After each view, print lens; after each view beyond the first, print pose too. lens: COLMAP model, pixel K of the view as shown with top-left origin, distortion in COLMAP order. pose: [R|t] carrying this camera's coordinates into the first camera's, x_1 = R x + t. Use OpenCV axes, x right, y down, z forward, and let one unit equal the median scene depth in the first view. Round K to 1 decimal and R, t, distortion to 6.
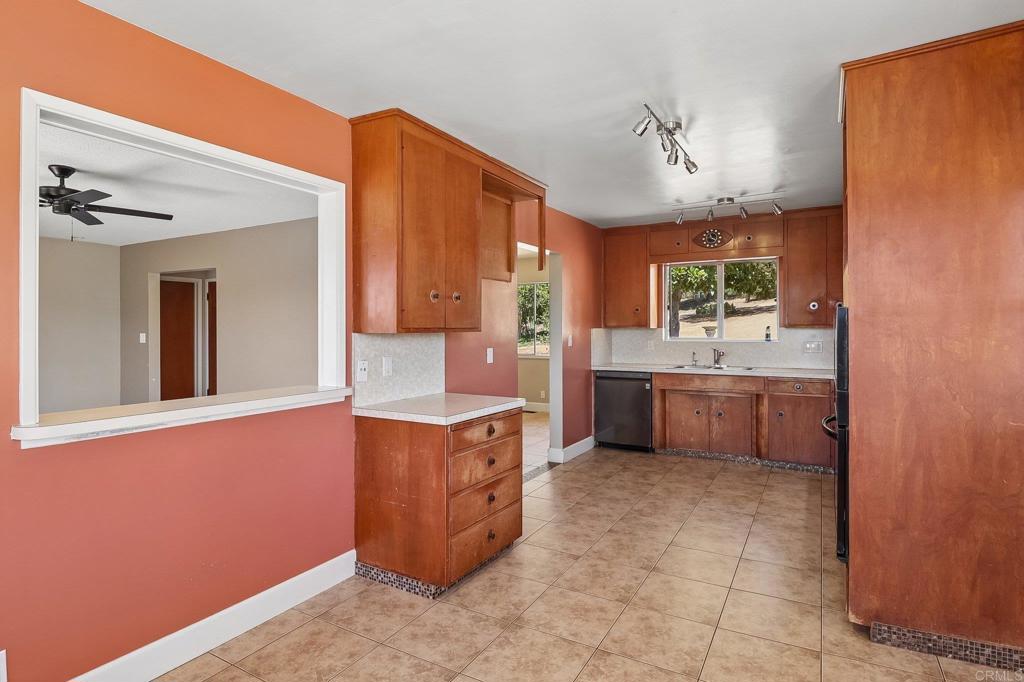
lens RADIAL K [[538.0, 0, 514.4], [0, 538.0, 329.4], [0, 0, 1]] dist [0.012771, -0.017499]
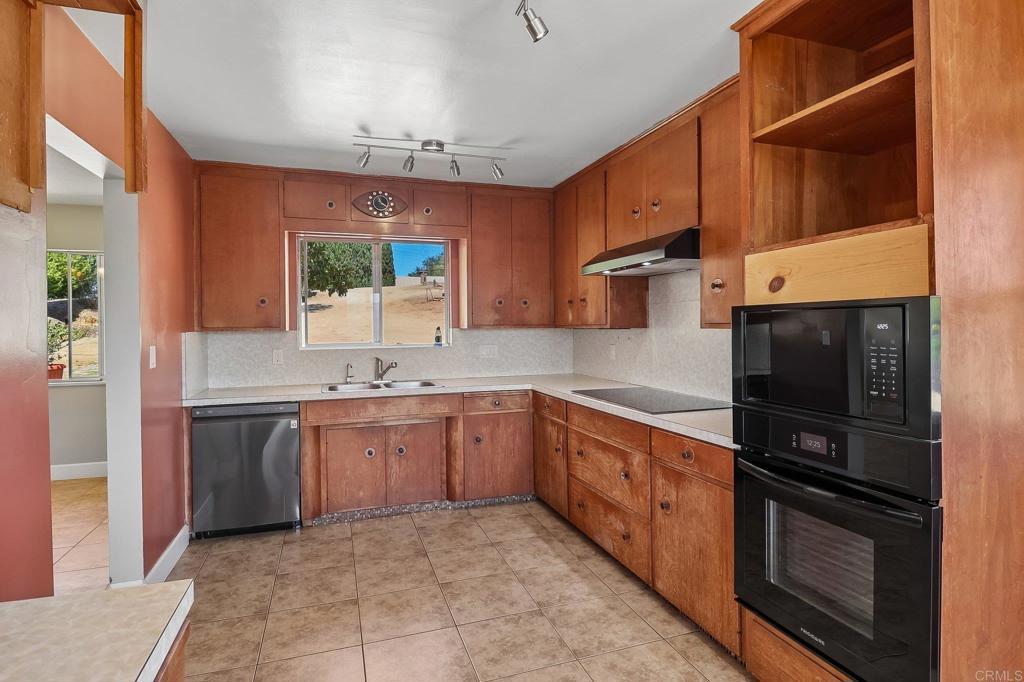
lens RADIAL K [[538.0, 0, 514.4], [0, 538.0, 329.4], [0, 0, 1]] dist [0.012771, -0.017499]
pose [[0.661467, -0.008796, 0.749923, -0.050977], [0.008187, 0.999956, 0.004507, -0.005019], [-0.749930, 0.003158, 0.661510, 0.401612]]
